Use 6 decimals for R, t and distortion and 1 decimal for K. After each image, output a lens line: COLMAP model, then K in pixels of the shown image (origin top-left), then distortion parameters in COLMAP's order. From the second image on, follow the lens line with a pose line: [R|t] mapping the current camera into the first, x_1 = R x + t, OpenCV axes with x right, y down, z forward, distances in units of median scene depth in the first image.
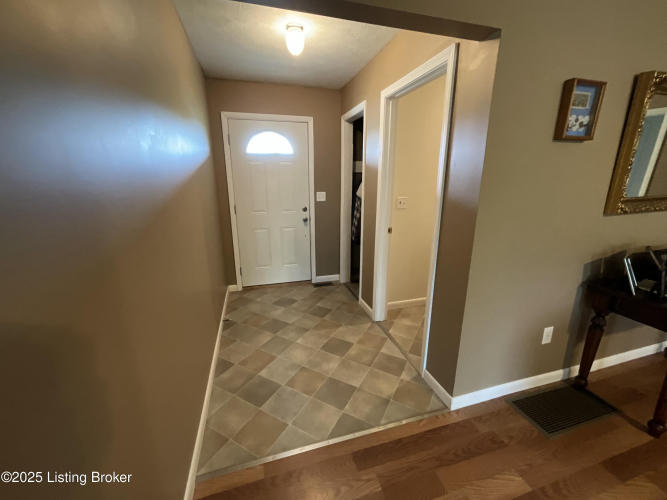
lens RADIAL K [[271.0, 0, 332.3], [0, 271.0, 248.7], [0, 0, 1]] dist [-0.003276, 0.000413]
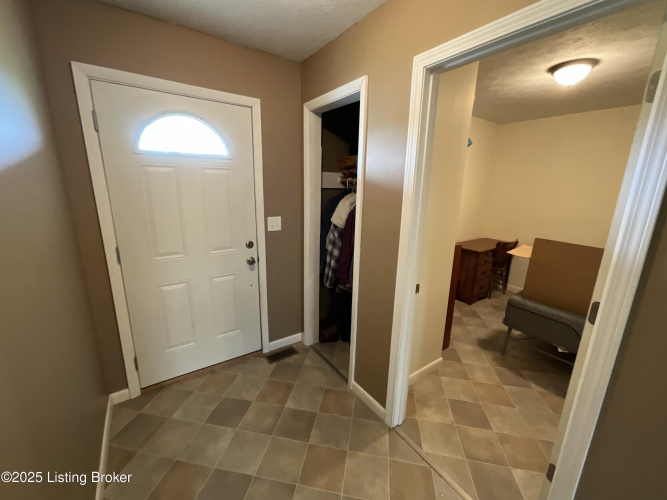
lens RADIAL K [[271.0, 0, 332.8], [0, 271.0, 249.0], [0, 0, 1]] dist [-0.003276, 0.000413]
pose [[0.947251, -0.052963, 0.316086, -0.122500], [0.059209, 0.998194, -0.010183, -0.122542], [-0.314976, 0.028361, 0.948676, 0.354712]]
